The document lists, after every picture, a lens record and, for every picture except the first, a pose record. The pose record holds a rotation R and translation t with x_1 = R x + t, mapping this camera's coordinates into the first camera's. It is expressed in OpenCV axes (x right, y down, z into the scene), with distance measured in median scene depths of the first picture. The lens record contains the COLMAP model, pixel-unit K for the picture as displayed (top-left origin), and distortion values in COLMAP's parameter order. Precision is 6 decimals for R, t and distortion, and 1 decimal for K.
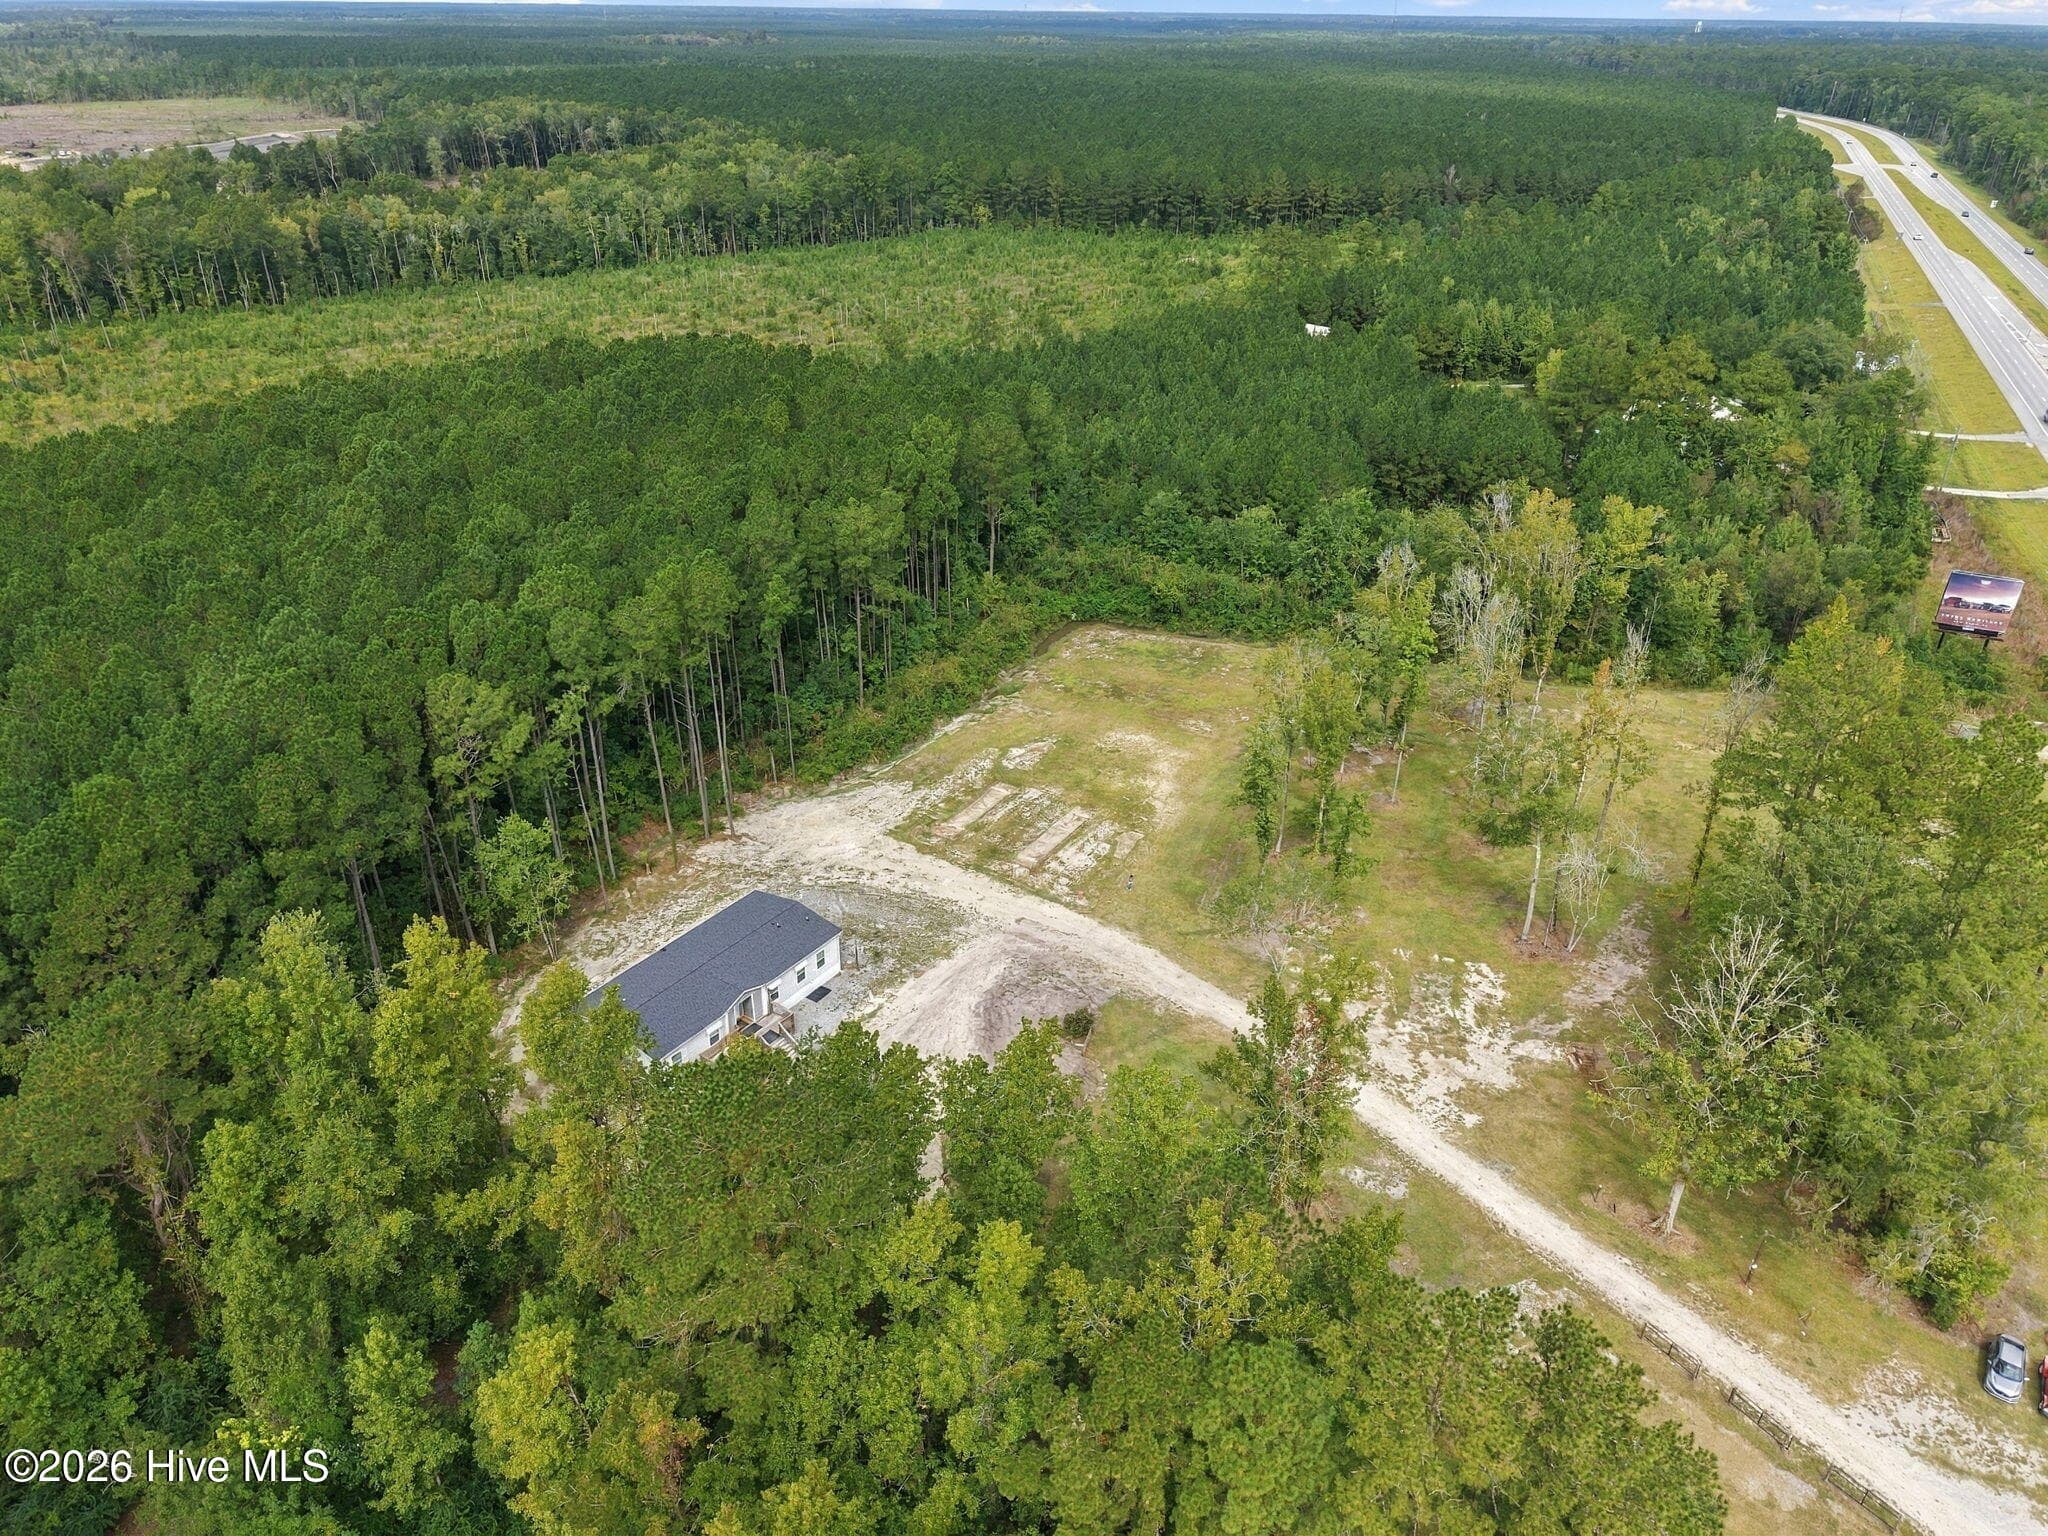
lens RADIAL K [[1327.5, 0, 1025.3], [0, 1327.5, 804.1], [0, 0, 1]] dist [0.069278, -0.066230]
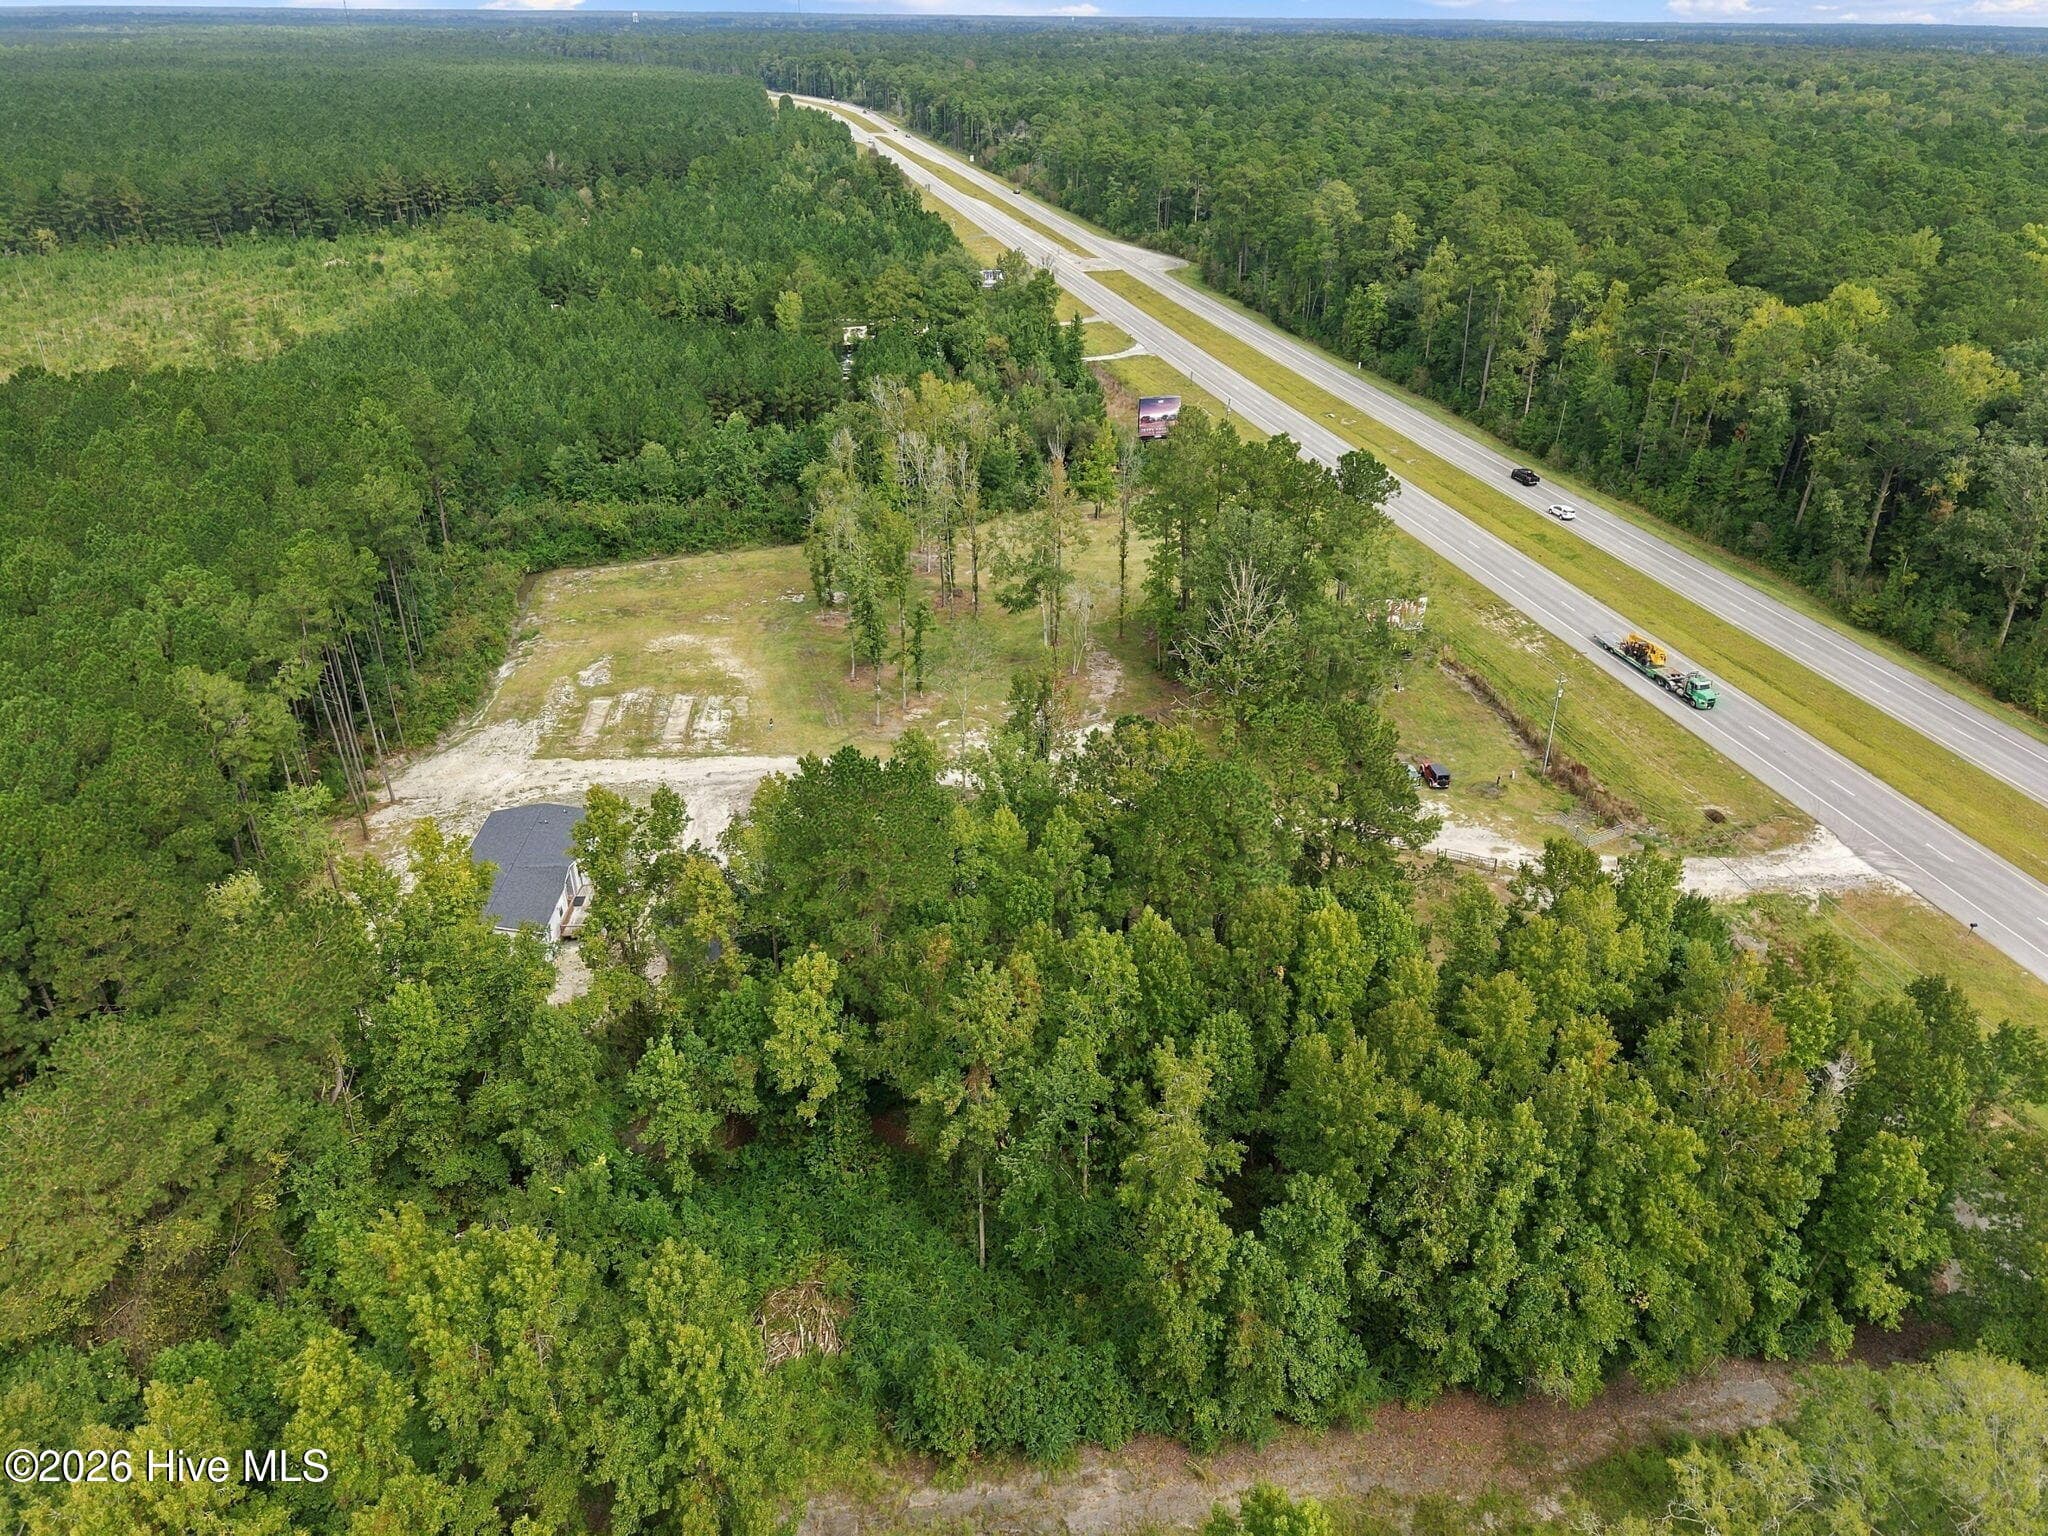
lens RADIAL K [[1359.3, 0, 1024.0], [0, 1359.3, 768.0], [0, 0, 1]] dist [0.033243, -0.038149]
pose [[0.788912, -0.299711, 0.536462, -0.373634], [0.312322, 0.947394, 0.069996, 0.073786], [-0.529219, 0.112328, 0.841017, -0.140823]]
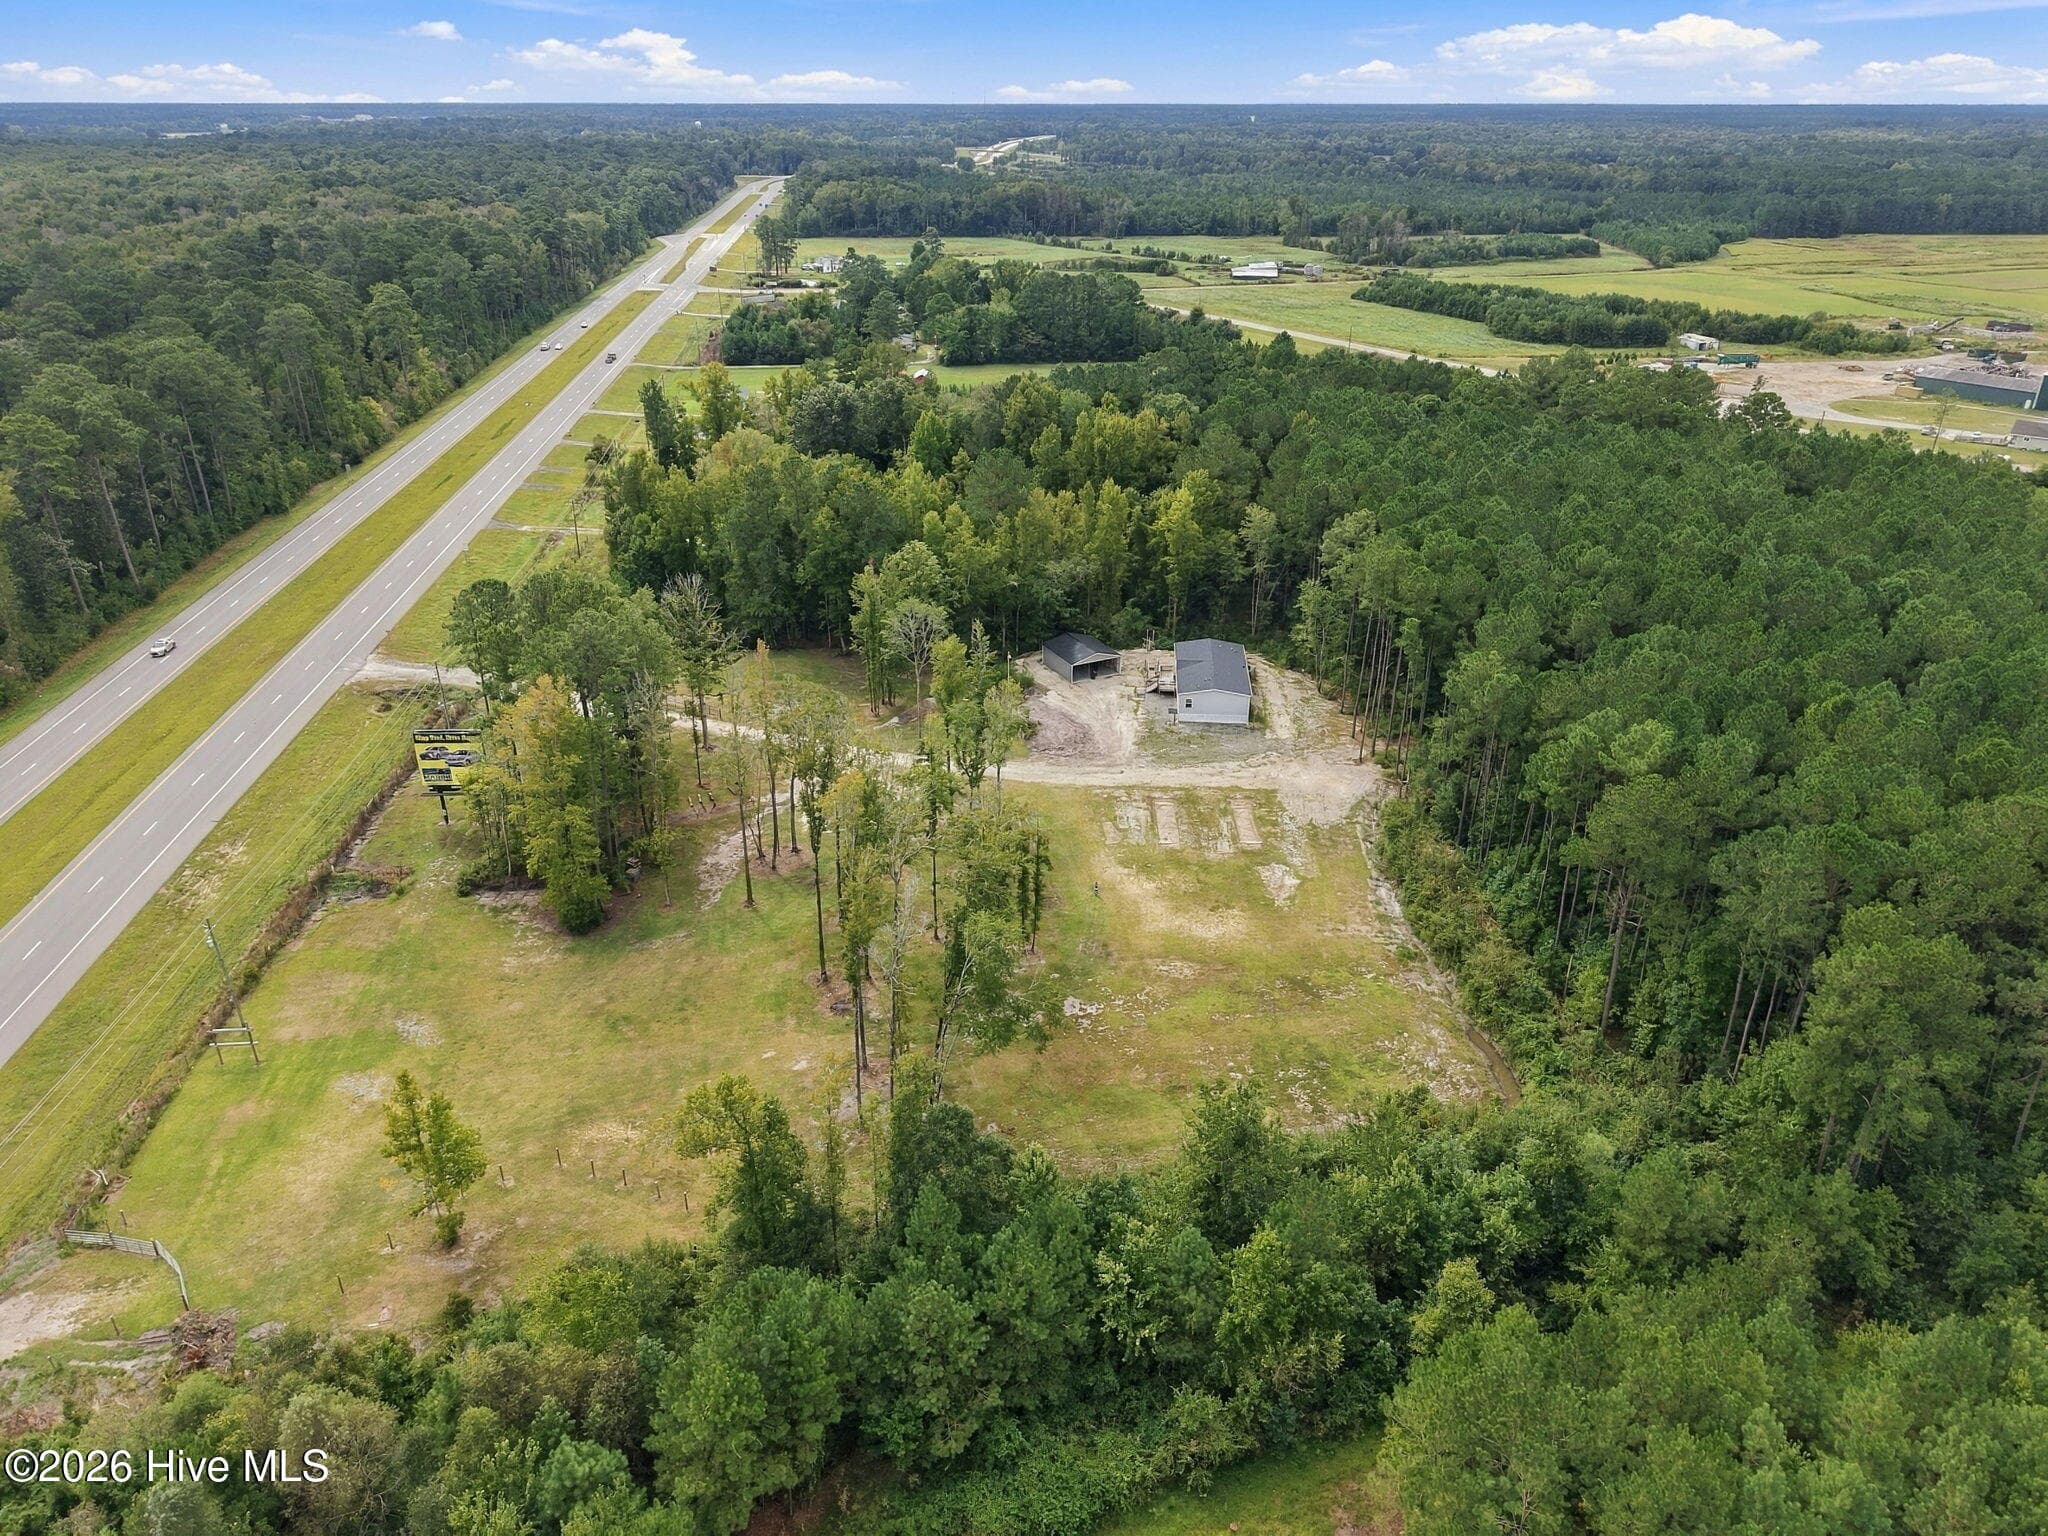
lens RADIAL K [[1327.5, 0, 1025.3], [0, 1327.5, 804.1], [0, 0, 1]] dist [0.069278, -0.066230]
pose [[-0.858158, 0.218139, -0.464737, 0.660340], [-0.277306, 0.564863, 0.777194, -0.850146], [0.432049, 0.795830, -0.424251, 1.386402]]
